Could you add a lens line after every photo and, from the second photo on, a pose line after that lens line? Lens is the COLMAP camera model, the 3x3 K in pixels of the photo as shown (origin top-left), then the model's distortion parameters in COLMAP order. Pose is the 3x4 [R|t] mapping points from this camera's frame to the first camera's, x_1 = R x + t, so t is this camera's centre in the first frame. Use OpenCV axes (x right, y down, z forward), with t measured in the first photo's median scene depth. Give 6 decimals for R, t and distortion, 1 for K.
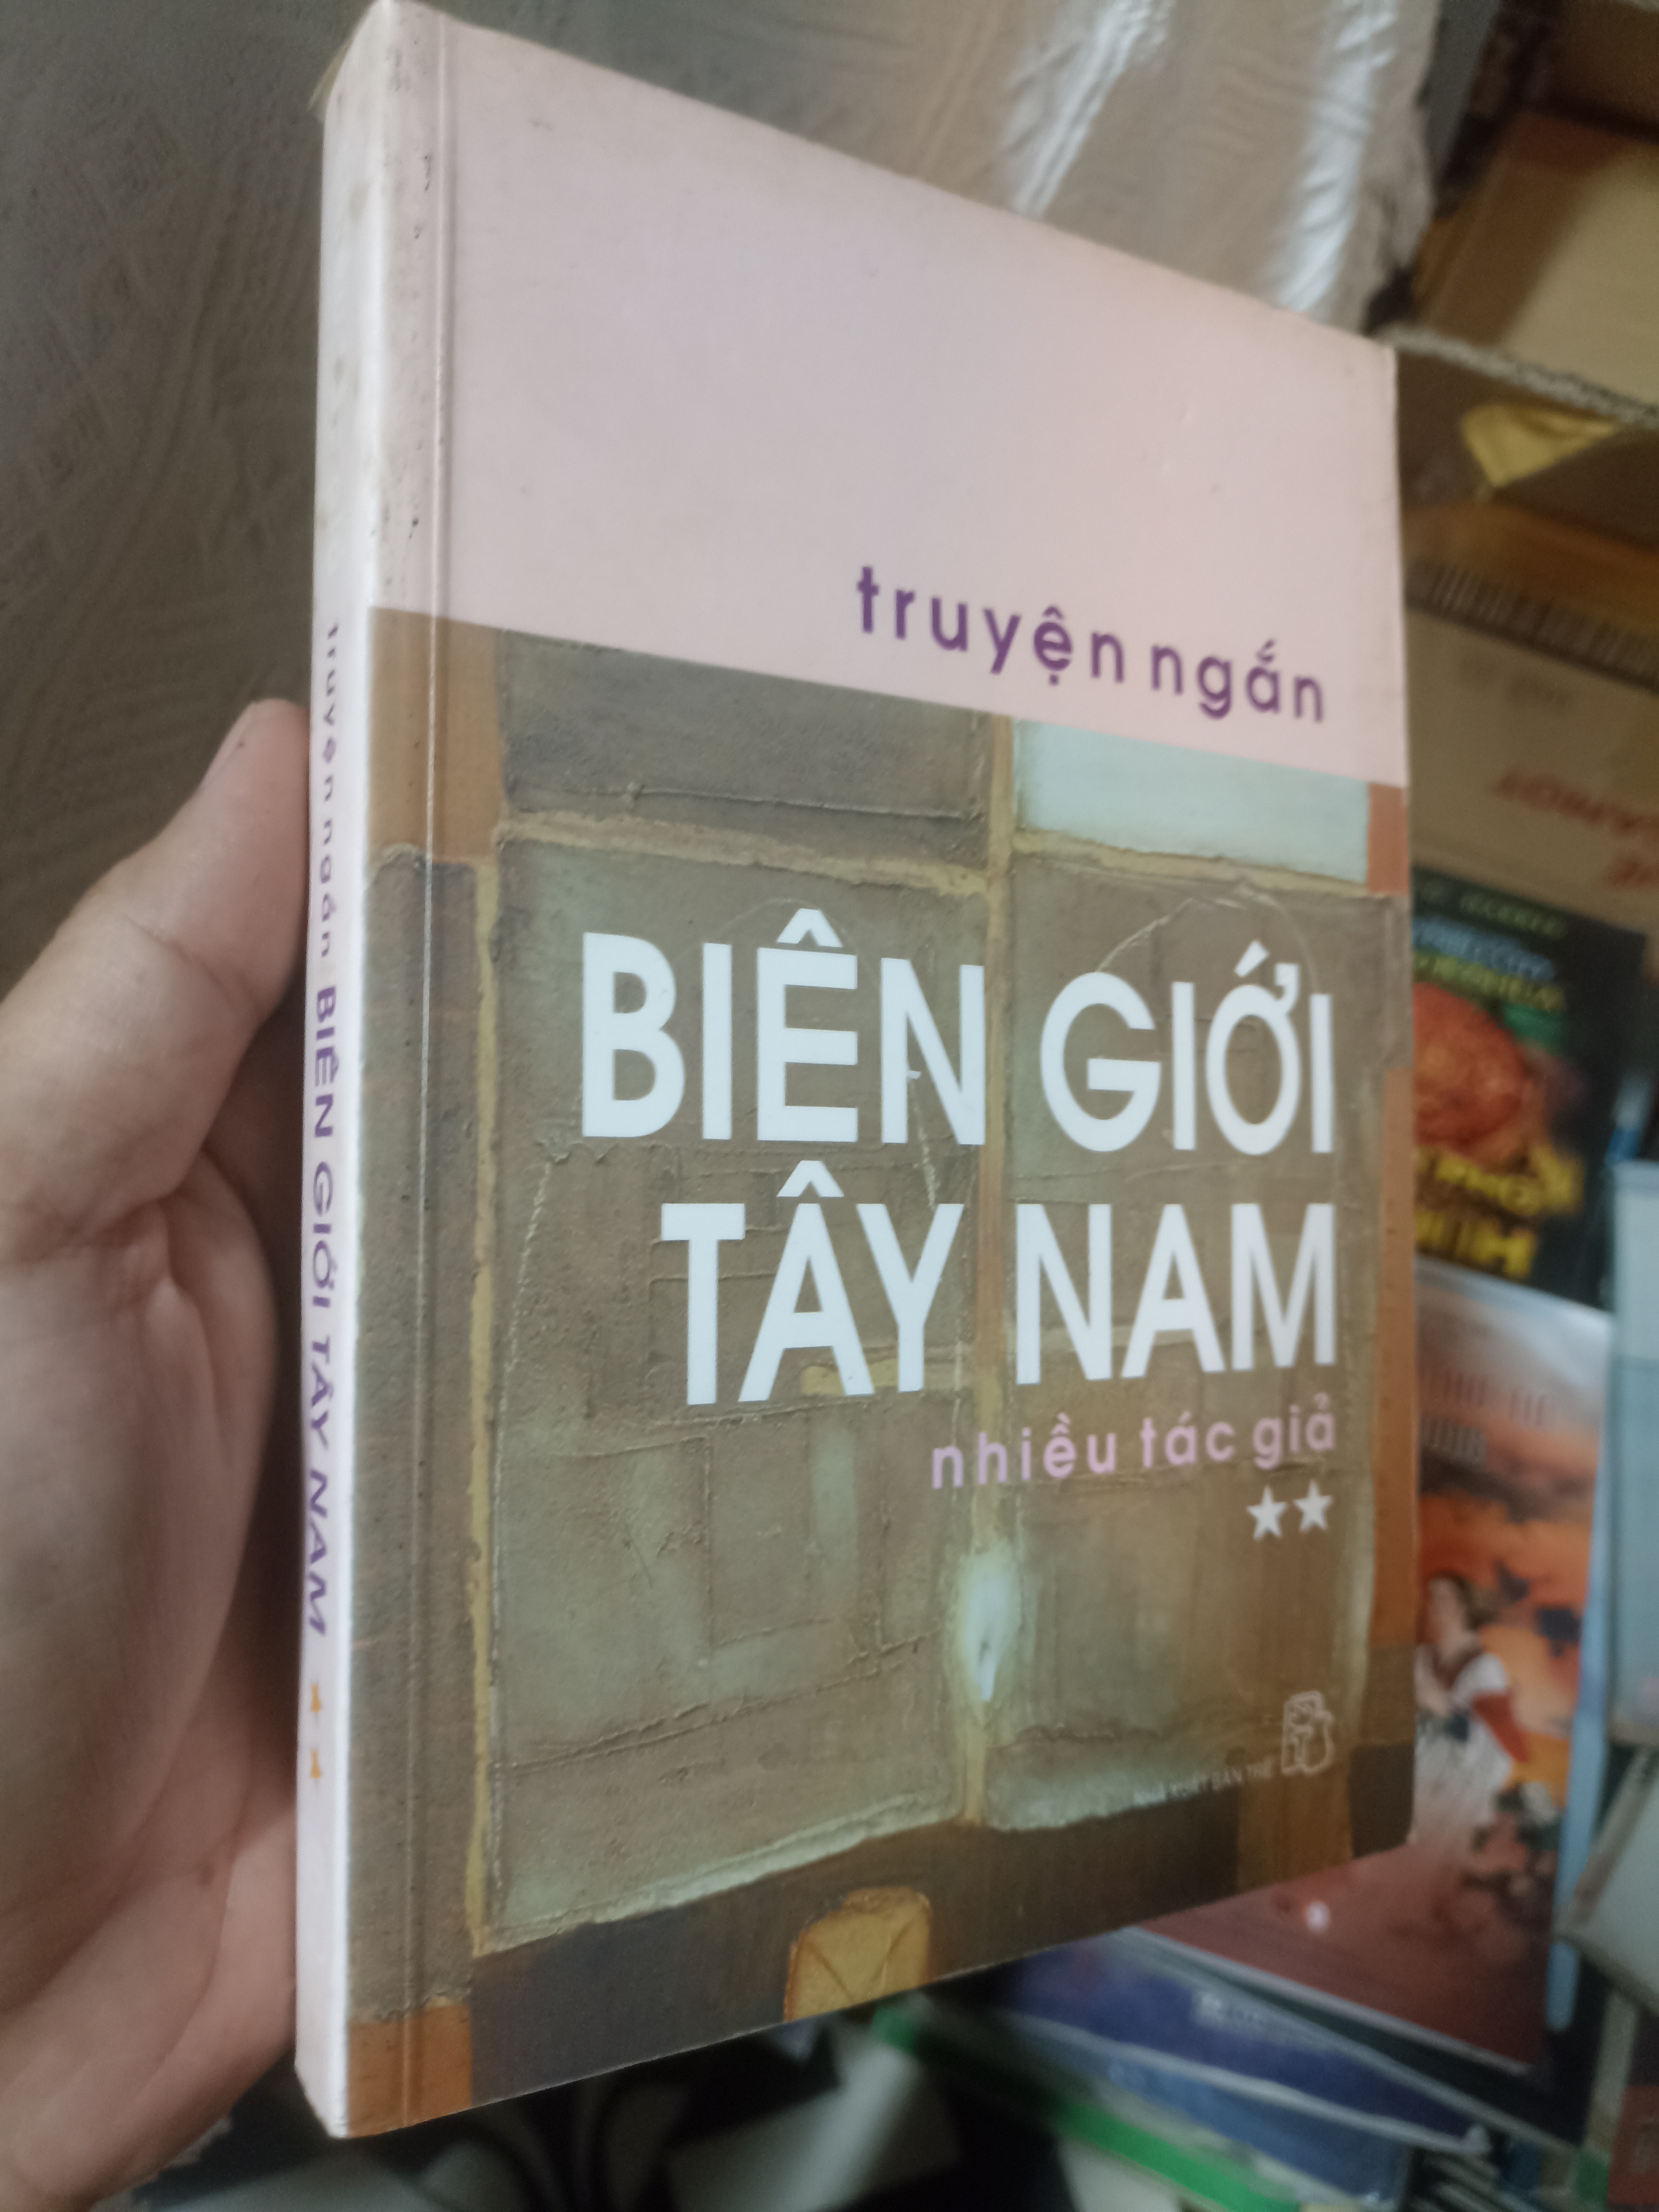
lens RADIAL K [[1714.4, 0, 810.9], [0, 1714.4, 1113.4], [0, 0, 1]] dist [-0.016623, 0.015741]
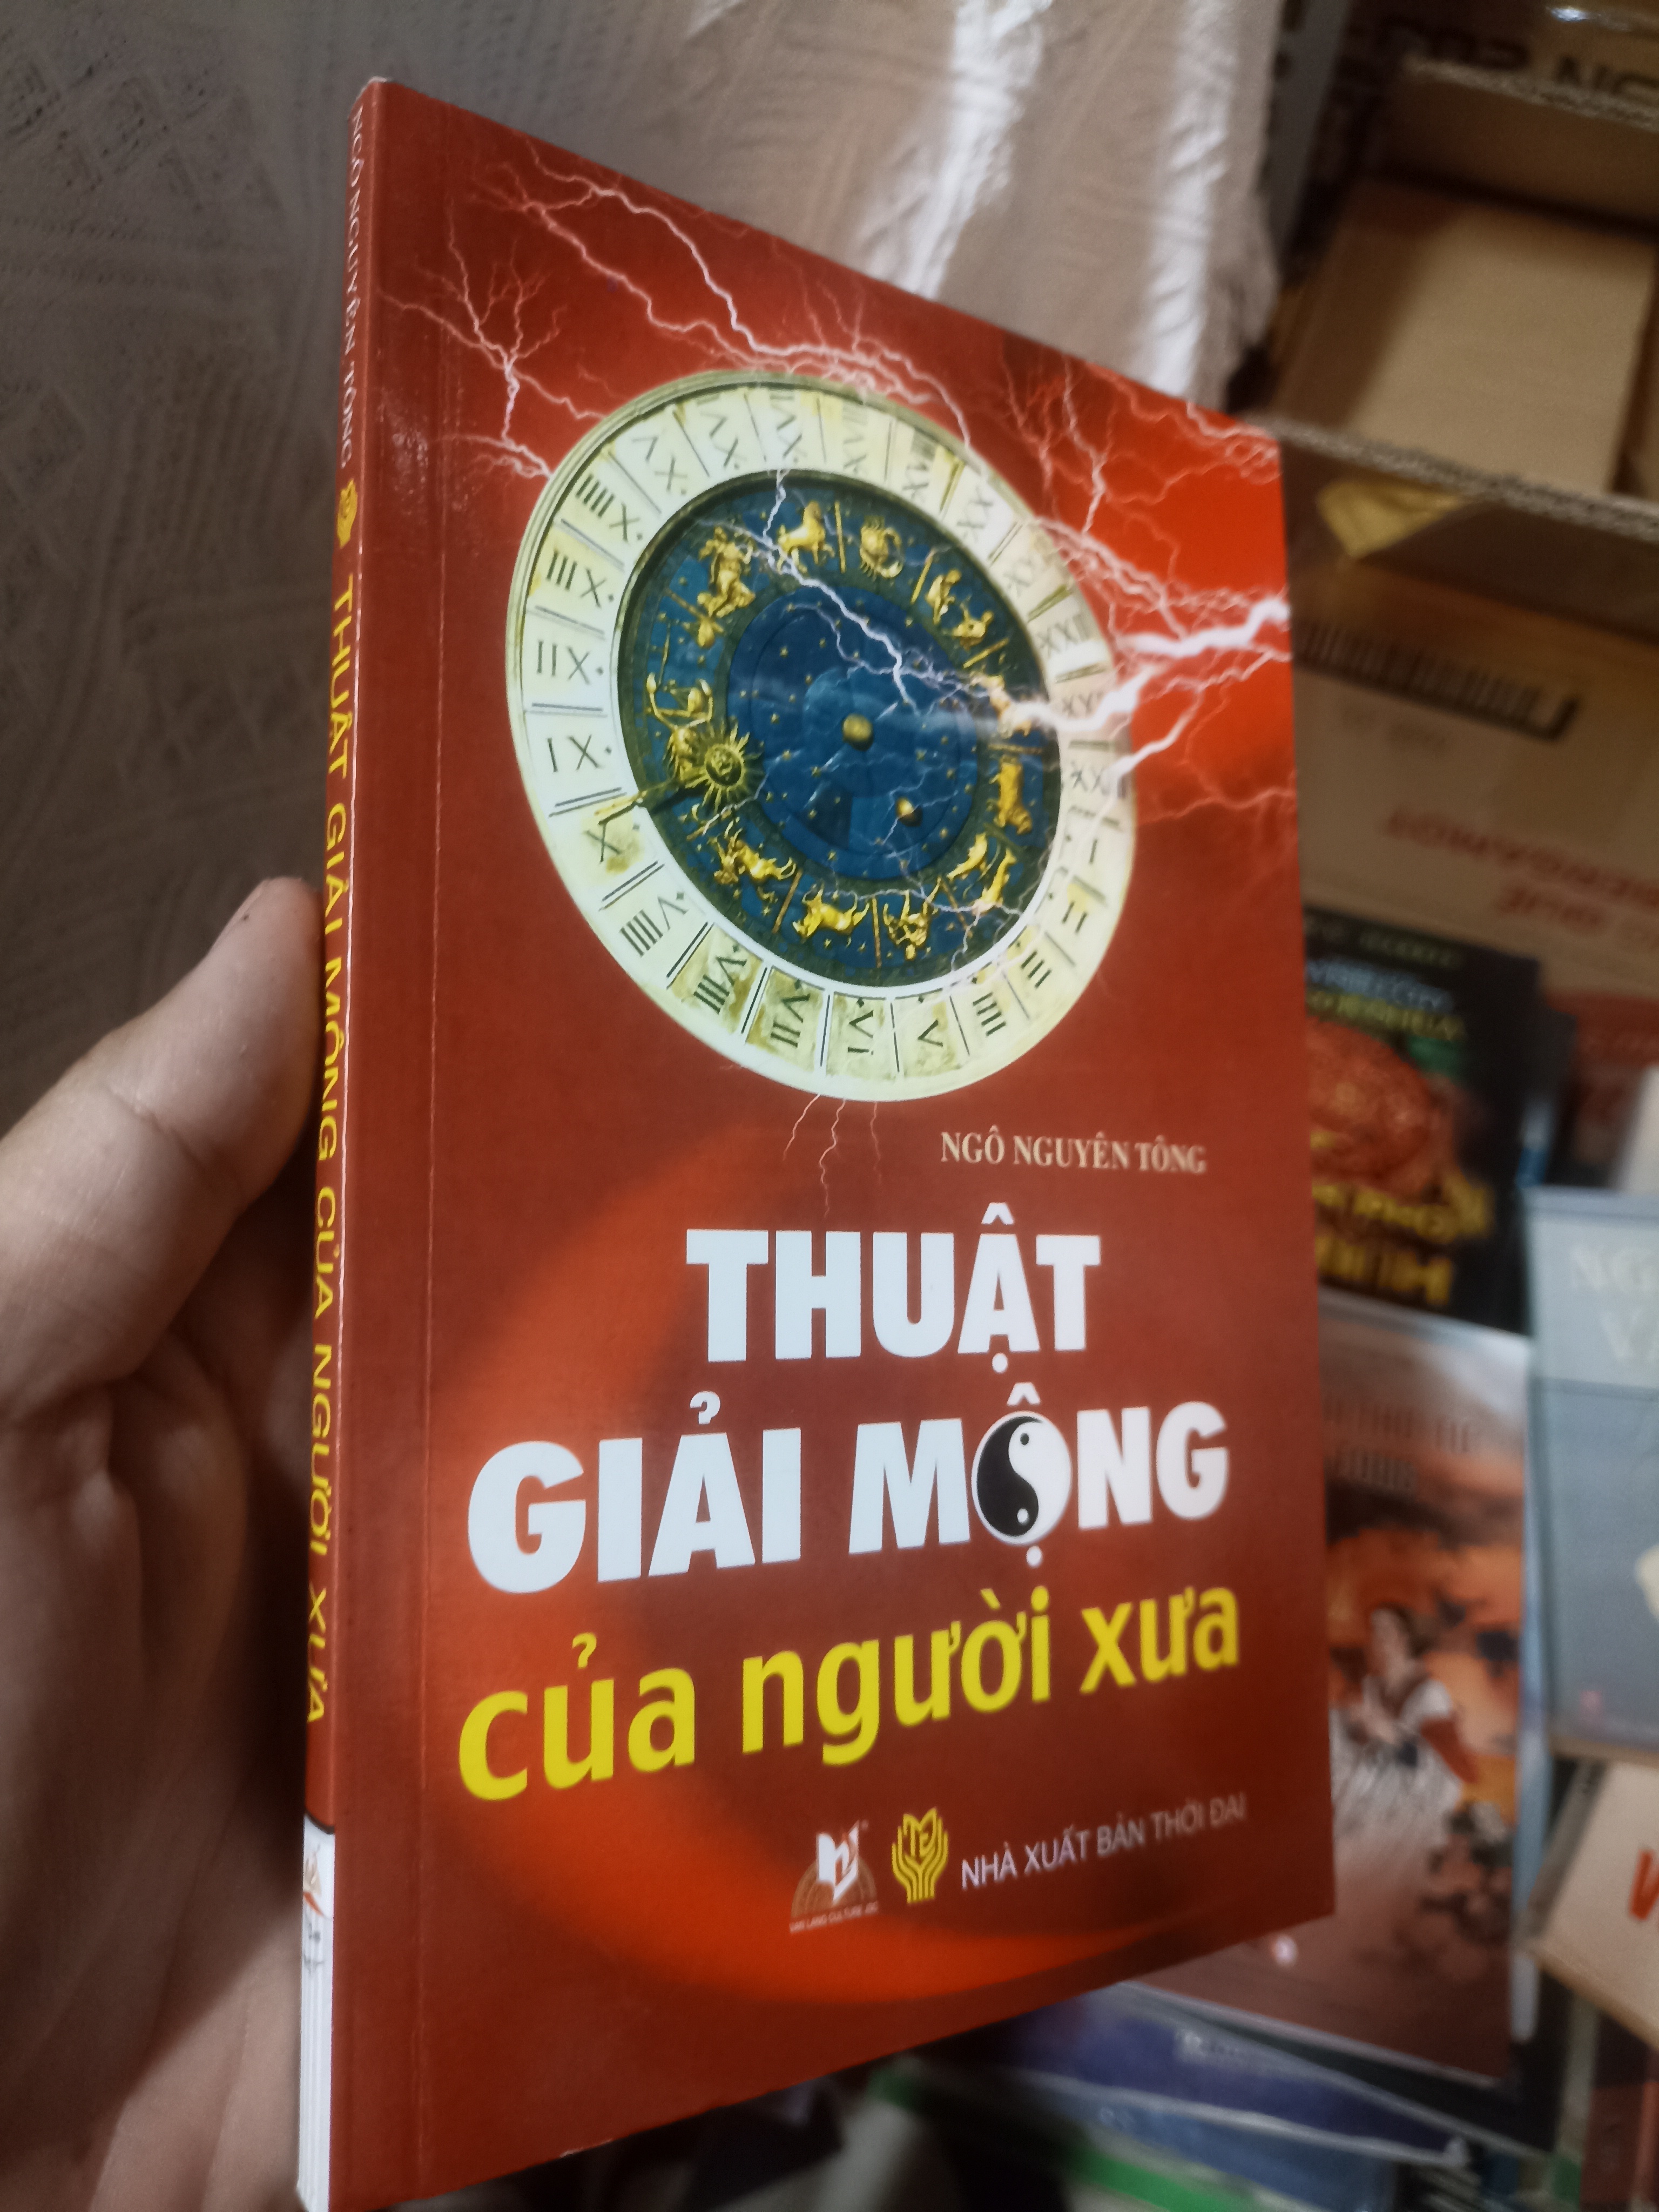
lens RADIAL K [[1714.4, 0, 808.8], [0, 1714.4, 1113.5], [0, 0, 1]] dist [-0.016623, 0.015741]
pose [[0.996995, -0.069690, 0.033825, 0.007484], [0.070226, 0.997420, -0.014915, -0.037037], [-0.032699, 0.017245, 0.999316, -0.030240]]
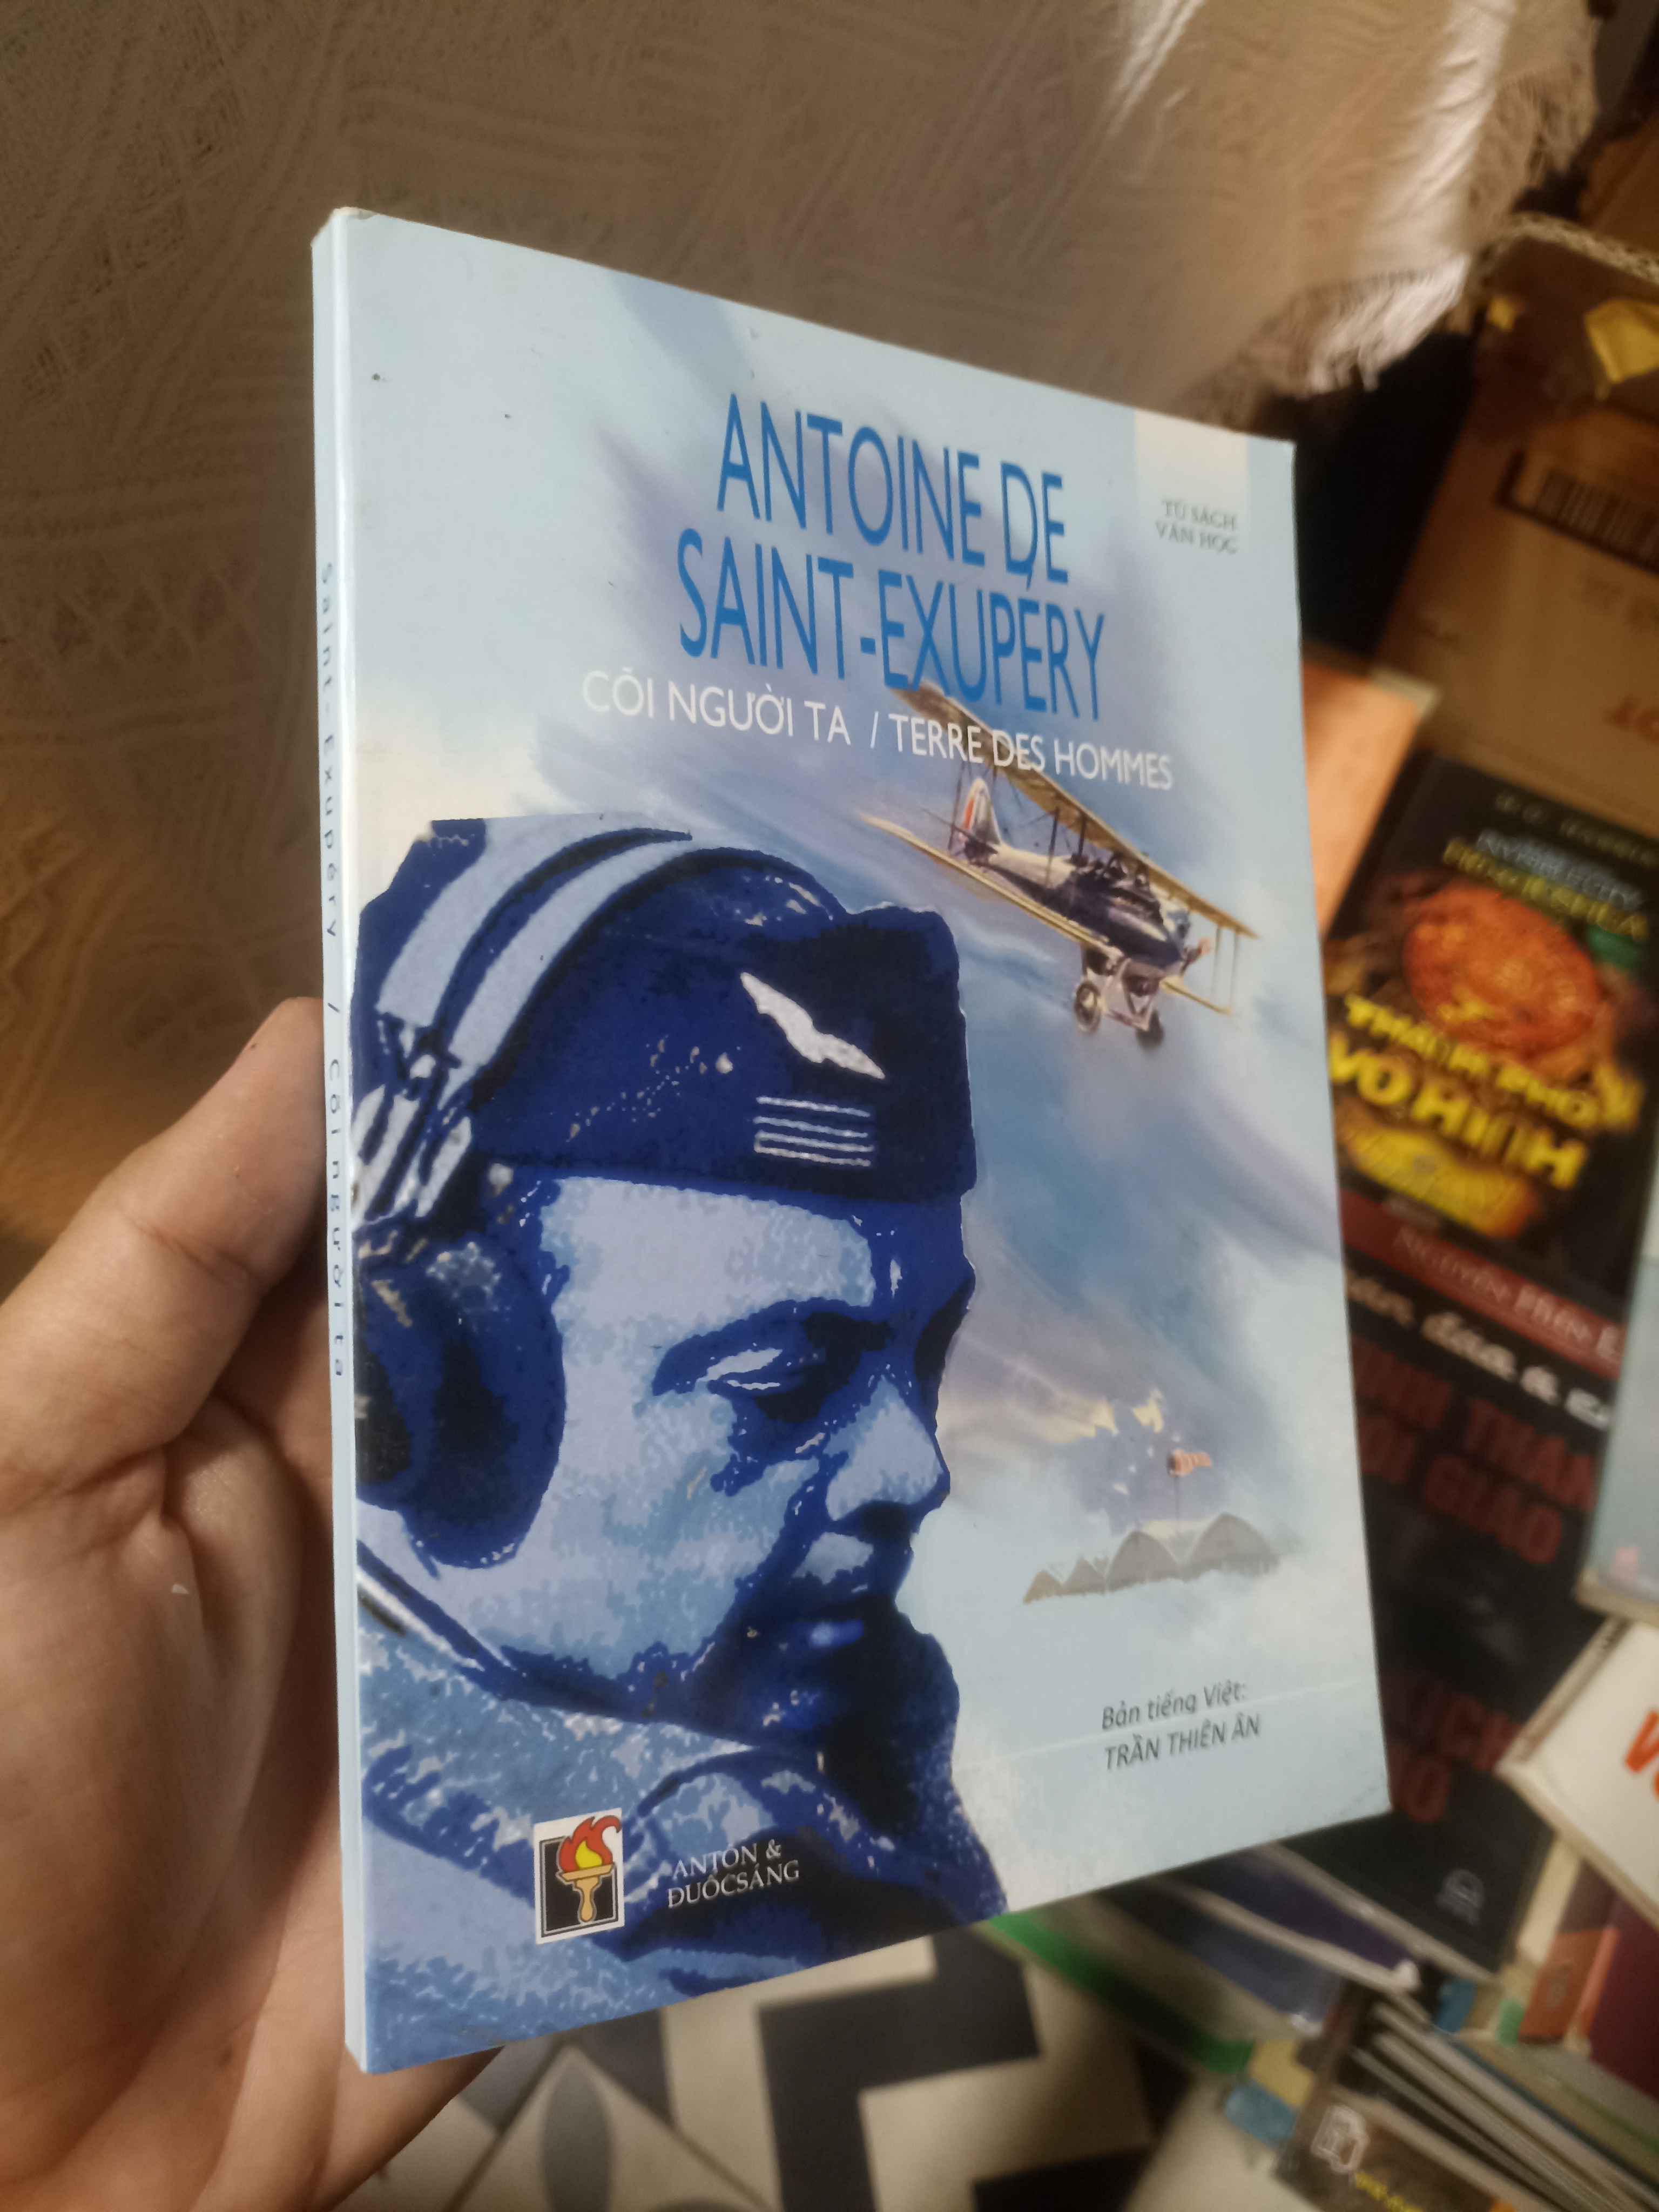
lens RADIAL K [[1714.4, 0, 815.7], [0, 1714.4, 1113.6], [0, 0, 1]] dist [-0.016623, 0.015741]
pose [[0.991686, 0.104128, -0.075603, 0.054038], [-0.102289, 0.994366, 0.027816, 0.083892], [0.078074, -0.019852, 0.996750, -0.054761]]
